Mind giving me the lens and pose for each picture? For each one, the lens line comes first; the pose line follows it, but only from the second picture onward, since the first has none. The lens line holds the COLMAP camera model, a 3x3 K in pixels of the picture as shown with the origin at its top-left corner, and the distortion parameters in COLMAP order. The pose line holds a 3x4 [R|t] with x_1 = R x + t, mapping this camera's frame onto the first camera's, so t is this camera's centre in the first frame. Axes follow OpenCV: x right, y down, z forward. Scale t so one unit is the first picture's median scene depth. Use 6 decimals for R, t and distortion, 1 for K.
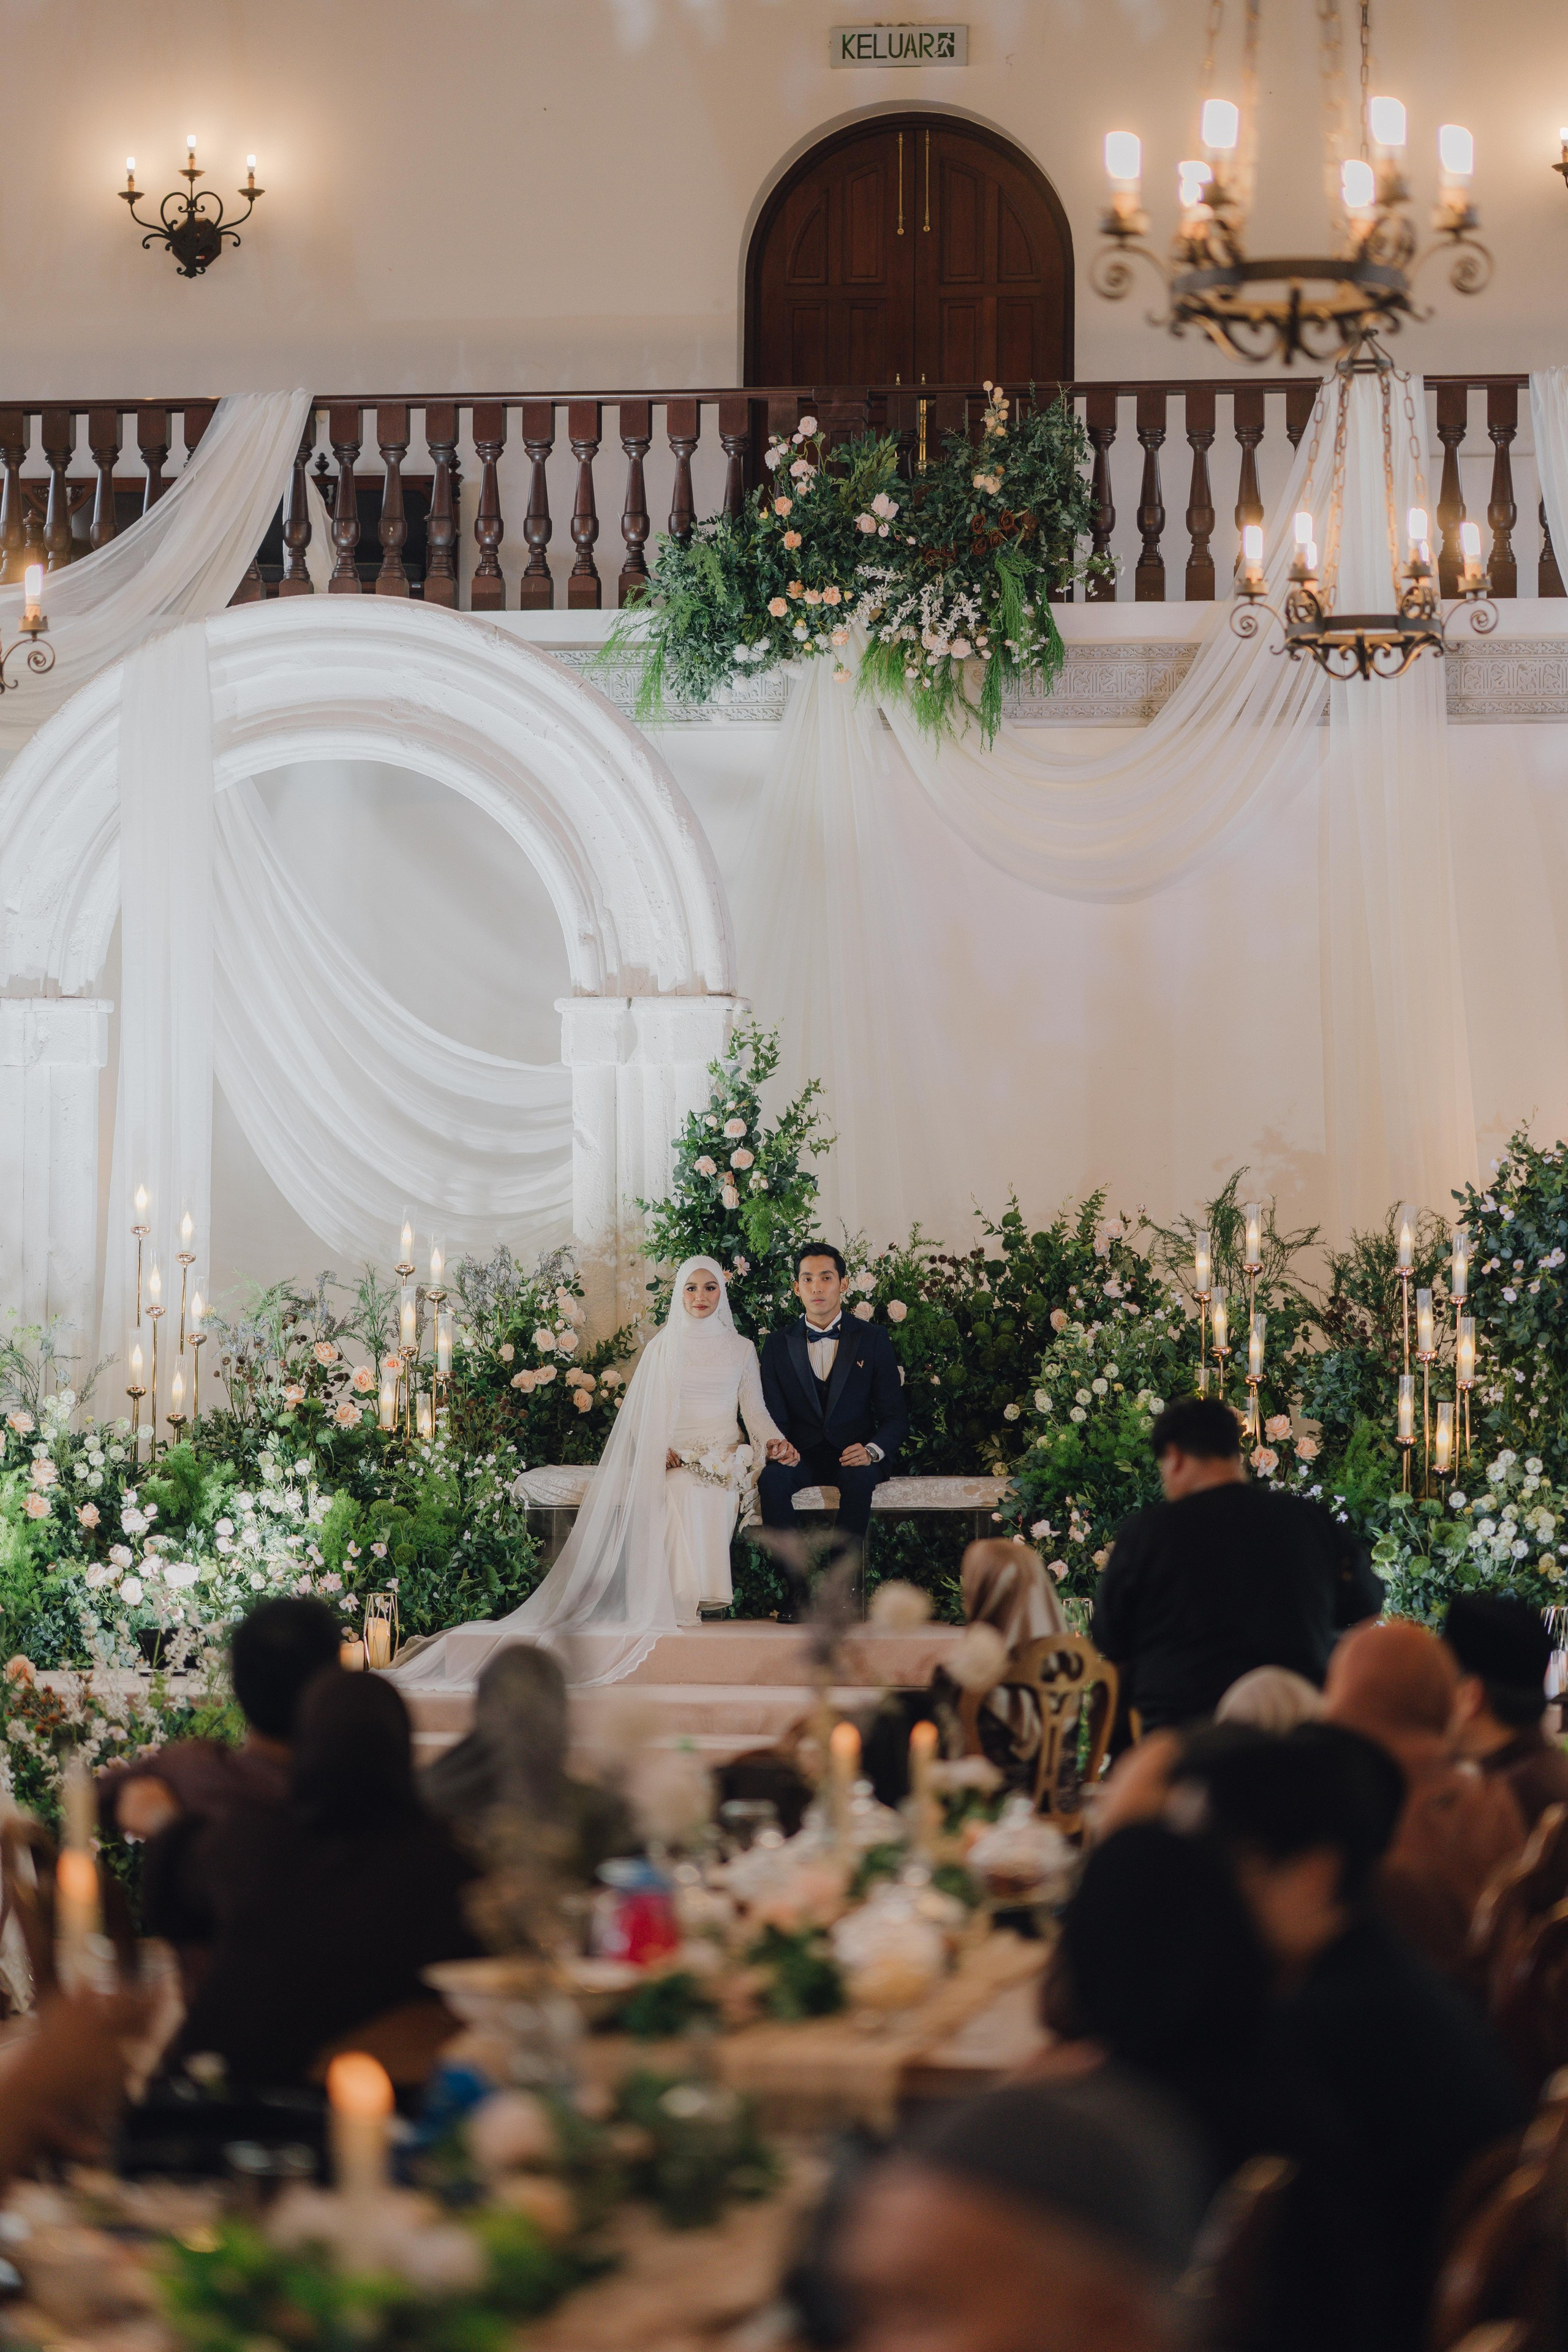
lens RADIAL K [[5603.1, 0, 782.6], [0, 5603.1, 1161.3], [0, 0, 1]] dist [-0.032711, 0.000000]
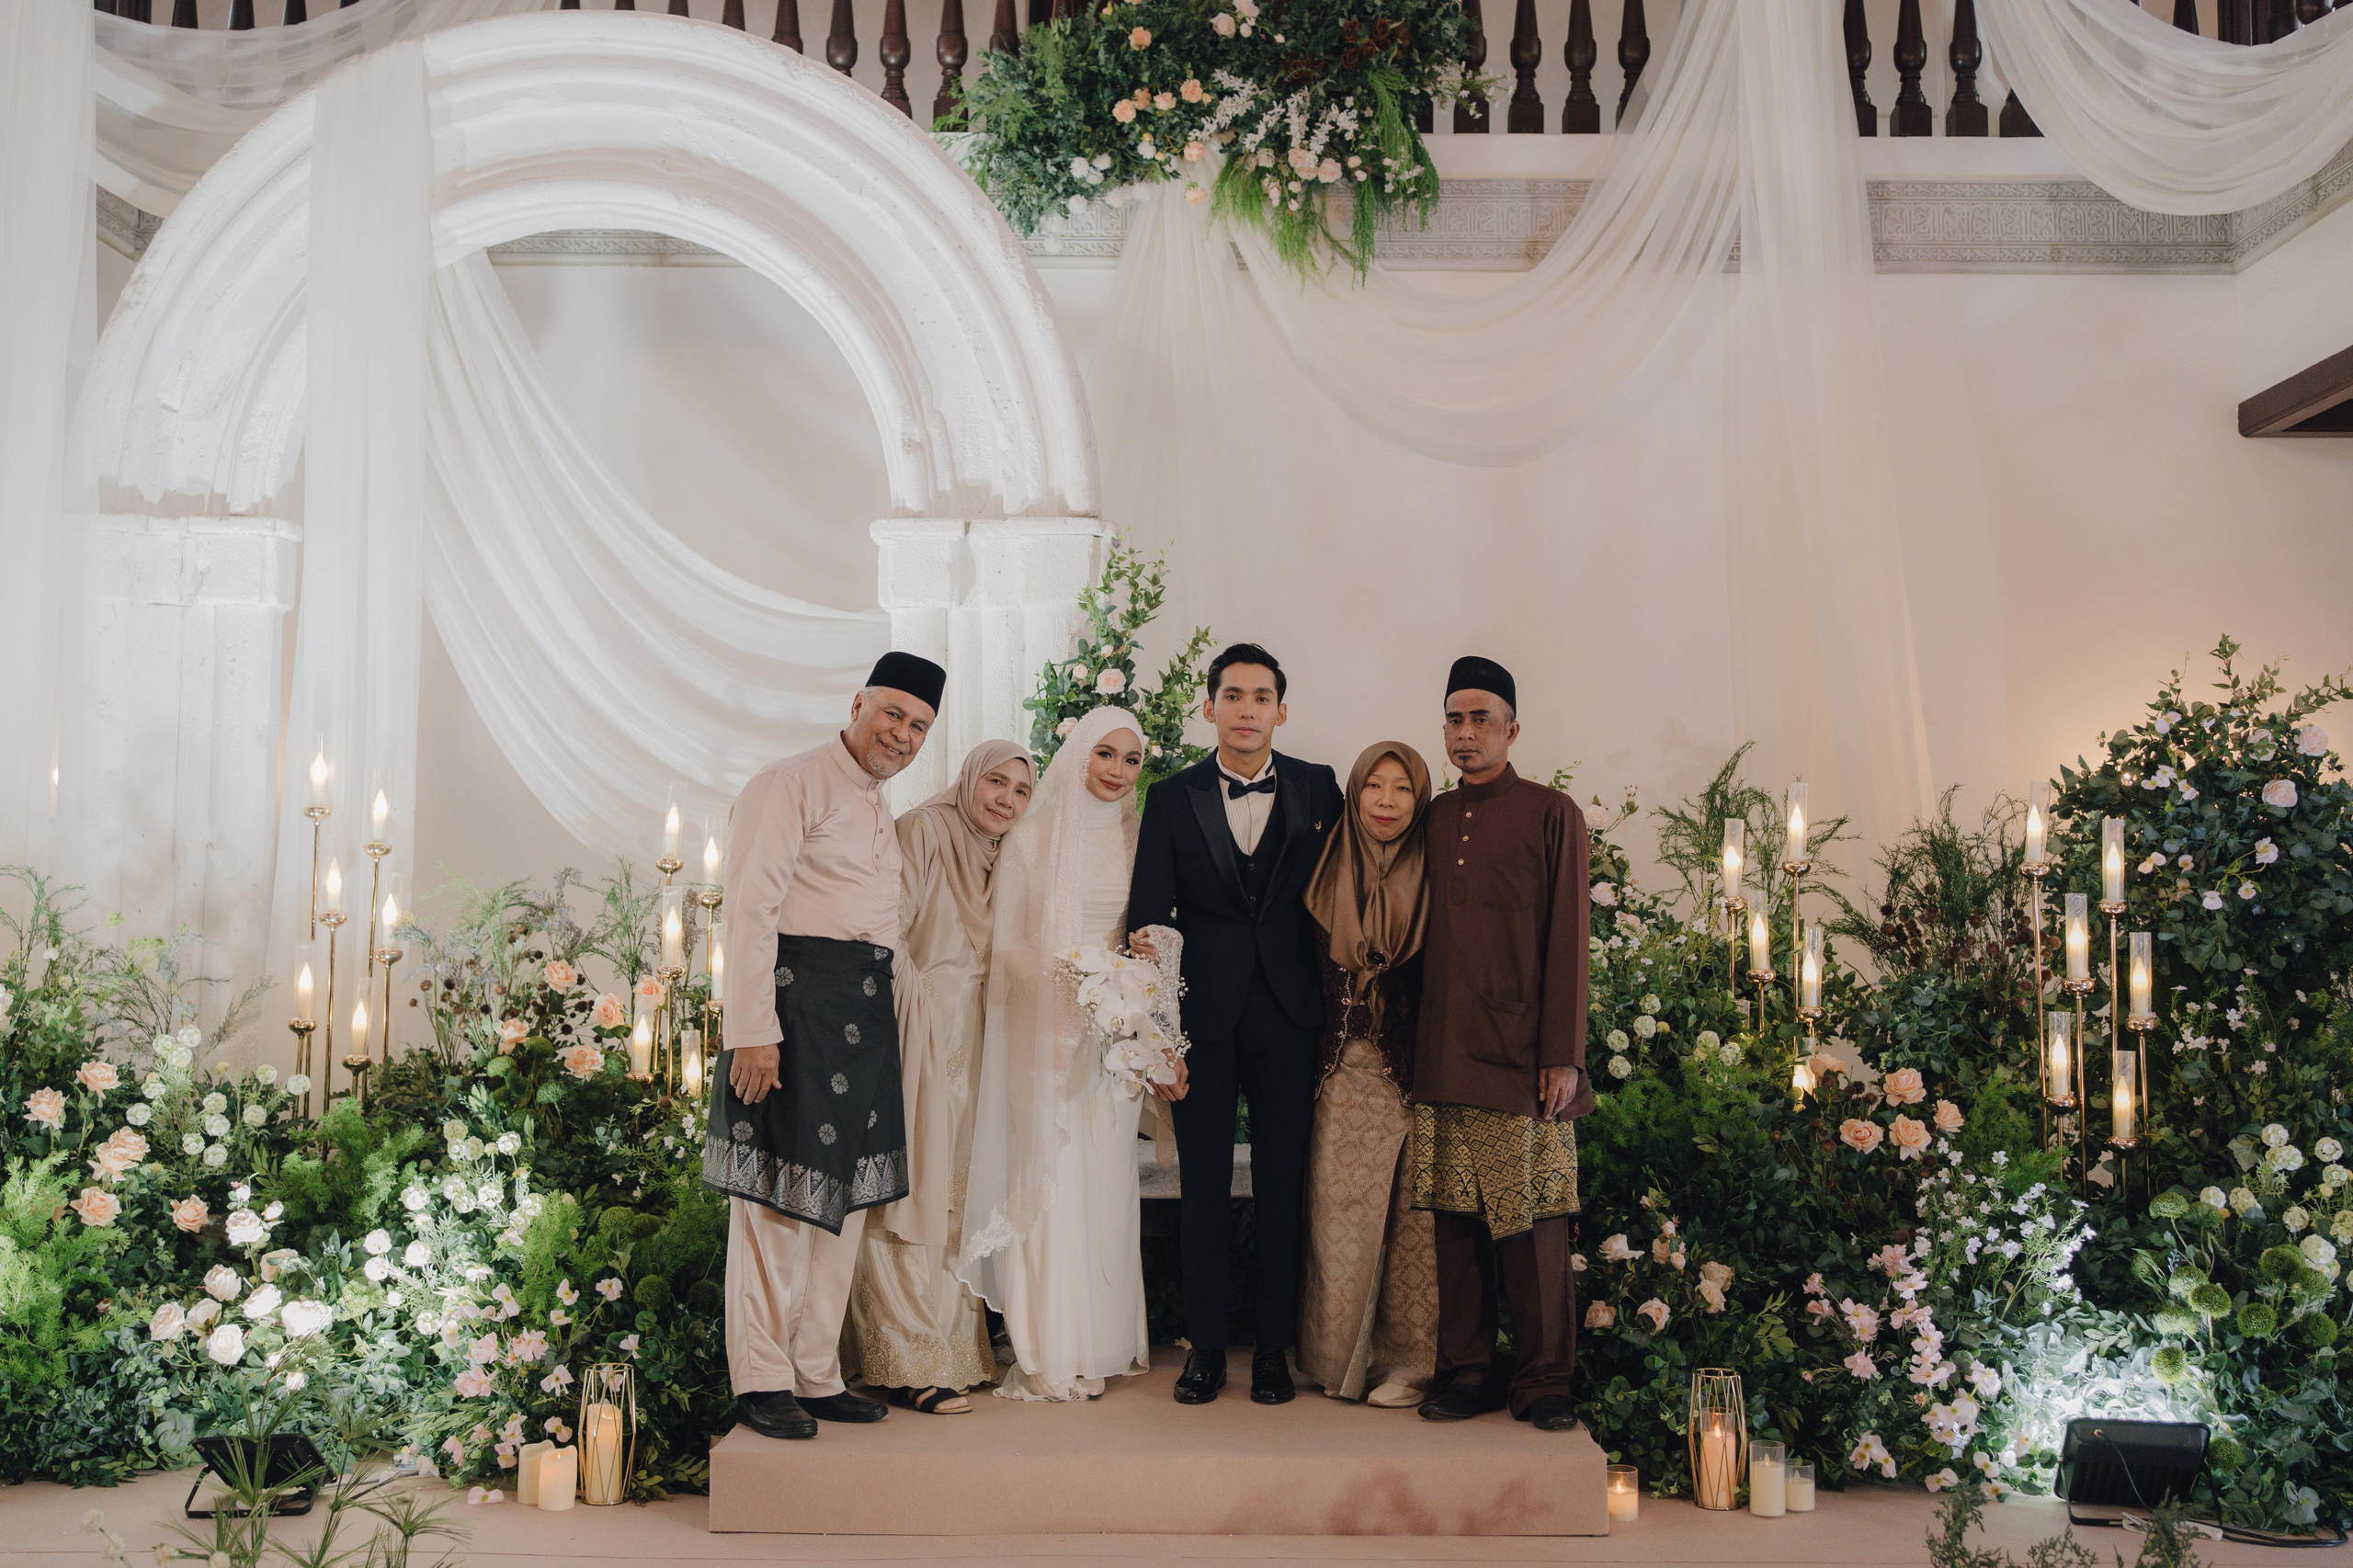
lens RADIAL K [[2406.4, 0, 1176.7], [0, 2406.4, 816.0], [0, 0, 1]] dist [-0.007861, 0.000000]
pose [[0.993290, 0.008975, 0.115304, -0.036392], [-0.006417, 0.999725, -0.022536, 0.019329], [-0.115474, 0.021645, 0.993075, 0.660801]]
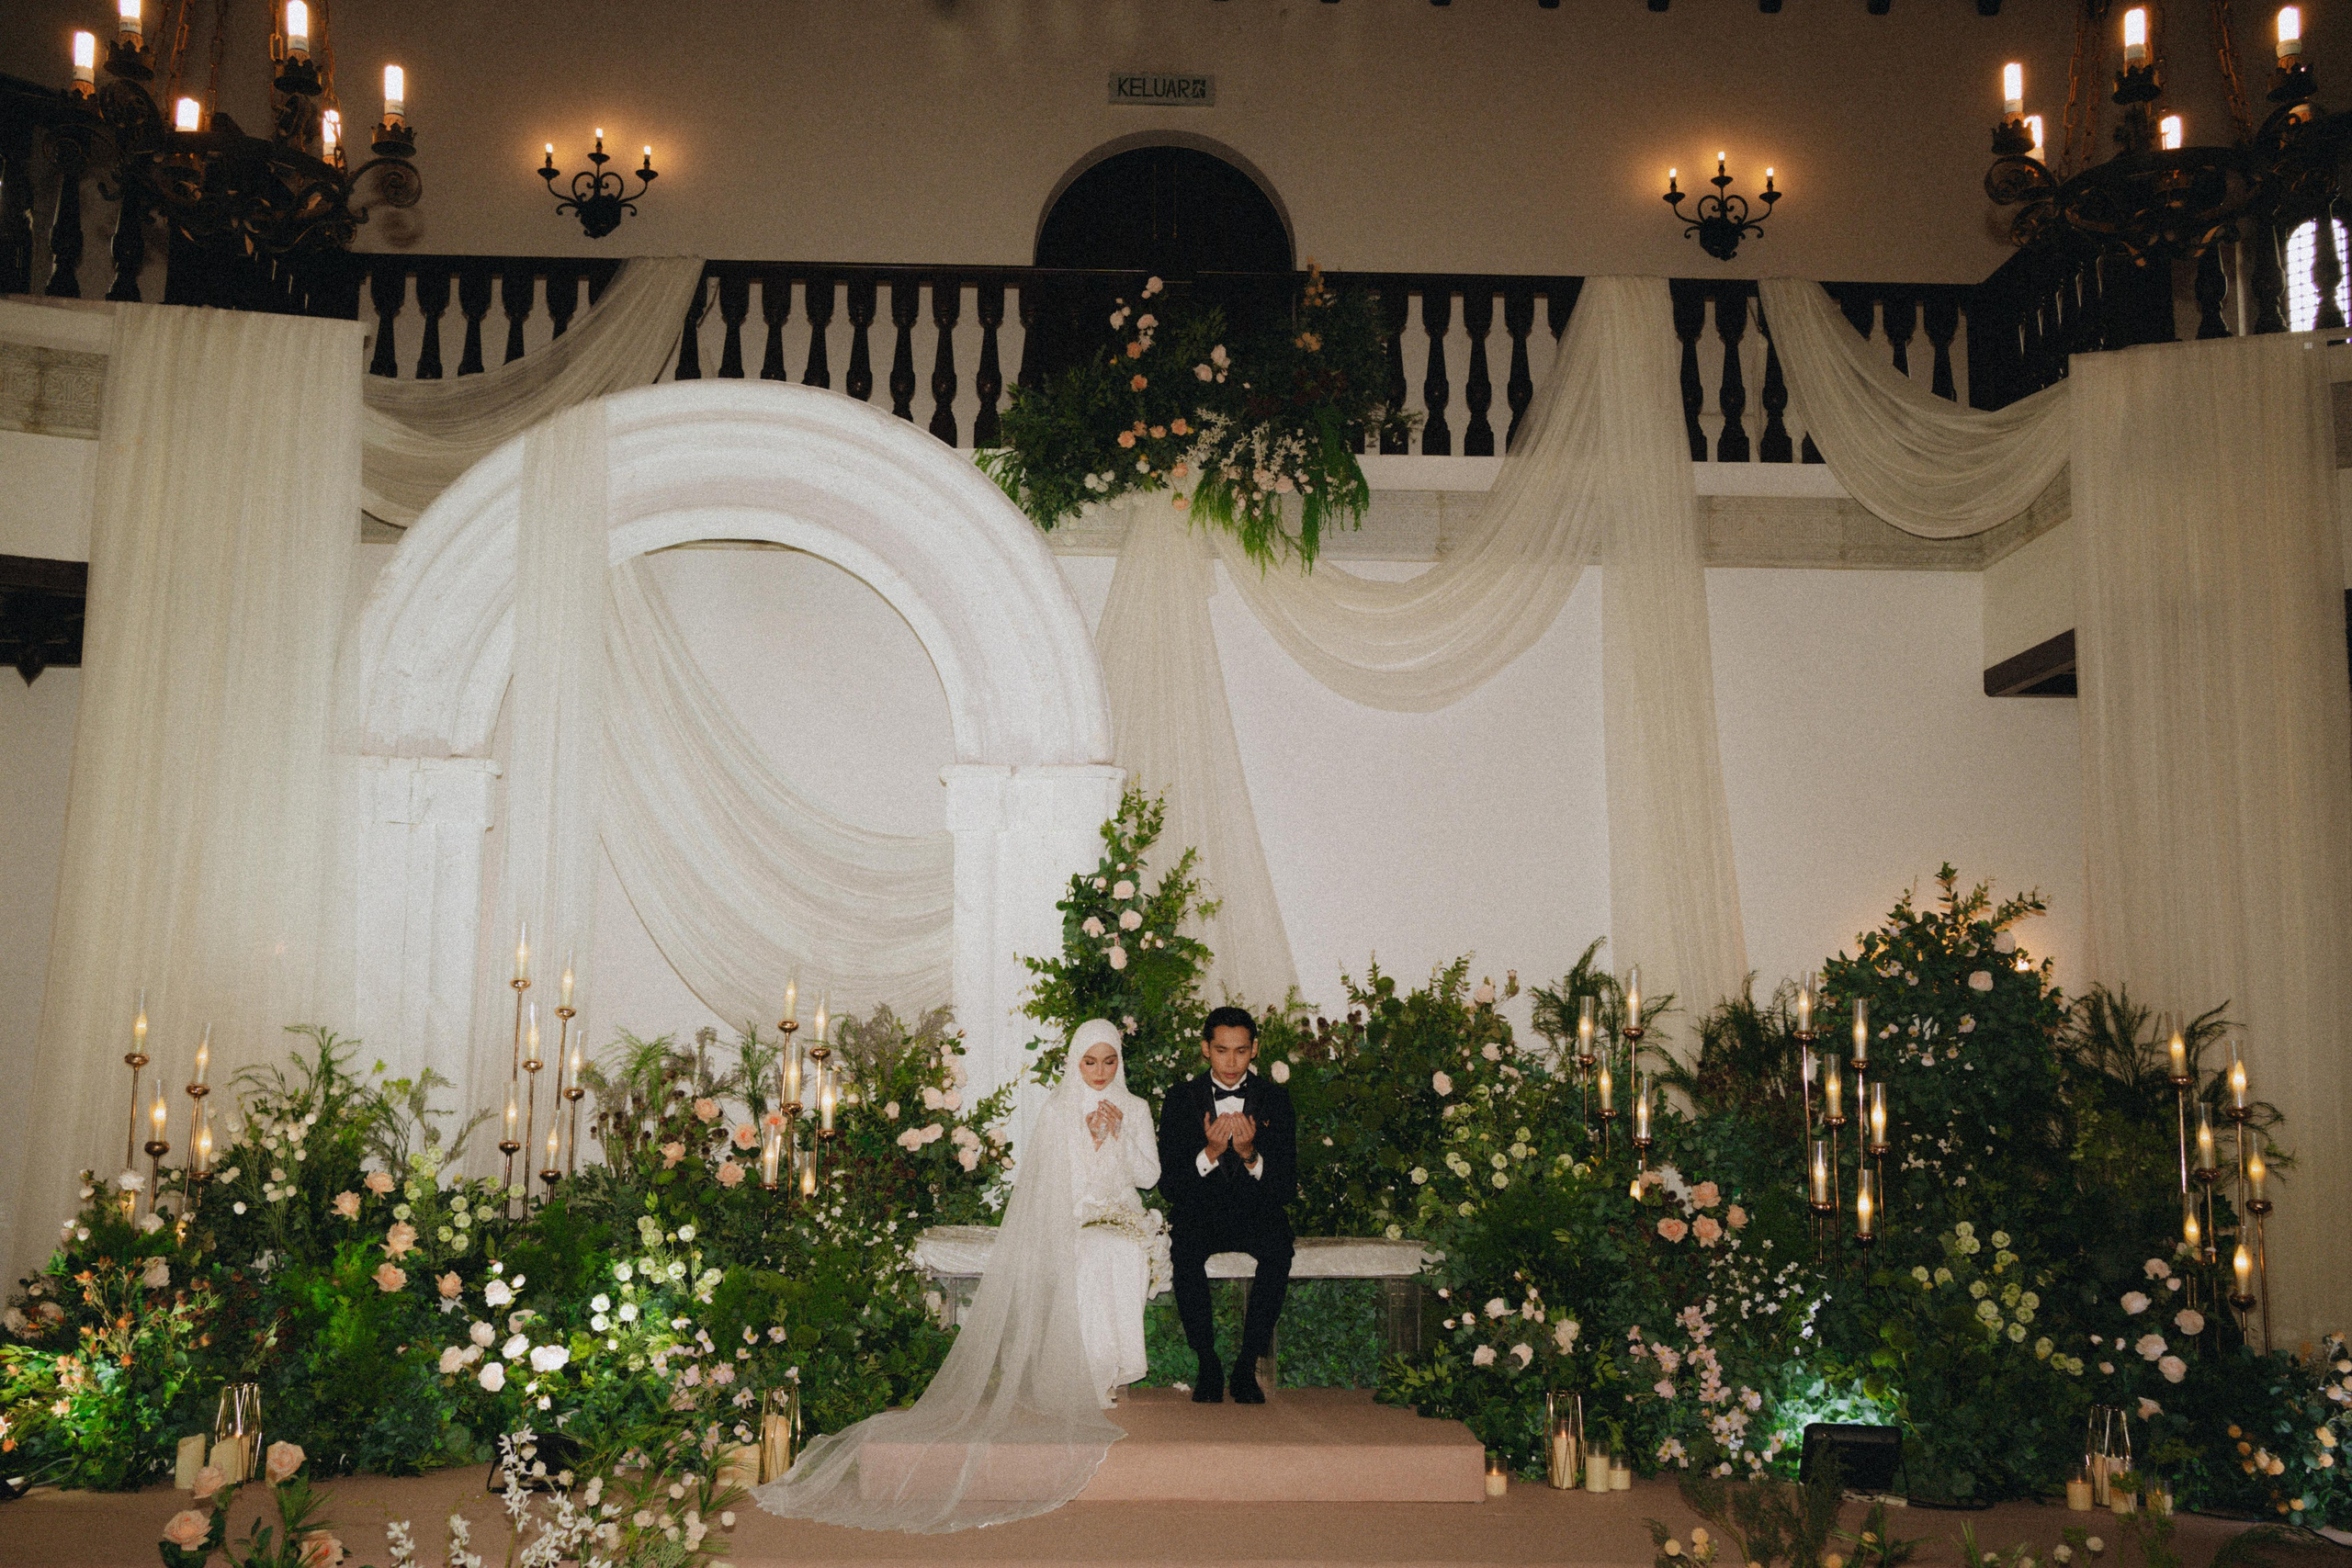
lens RADIAL K [[2405.2, 0, 1179.7], [0, 2405.2, 777.4], [0, 0, 1]] dist [-0.007861, 0.000000]
pose [[0.989182, 0.026122, 0.144346, -0.060848], [-0.012164, 0.995235, -0.096746, 0.015621], [-0.146185, 0.093944, 0.984786, 0.554381]]
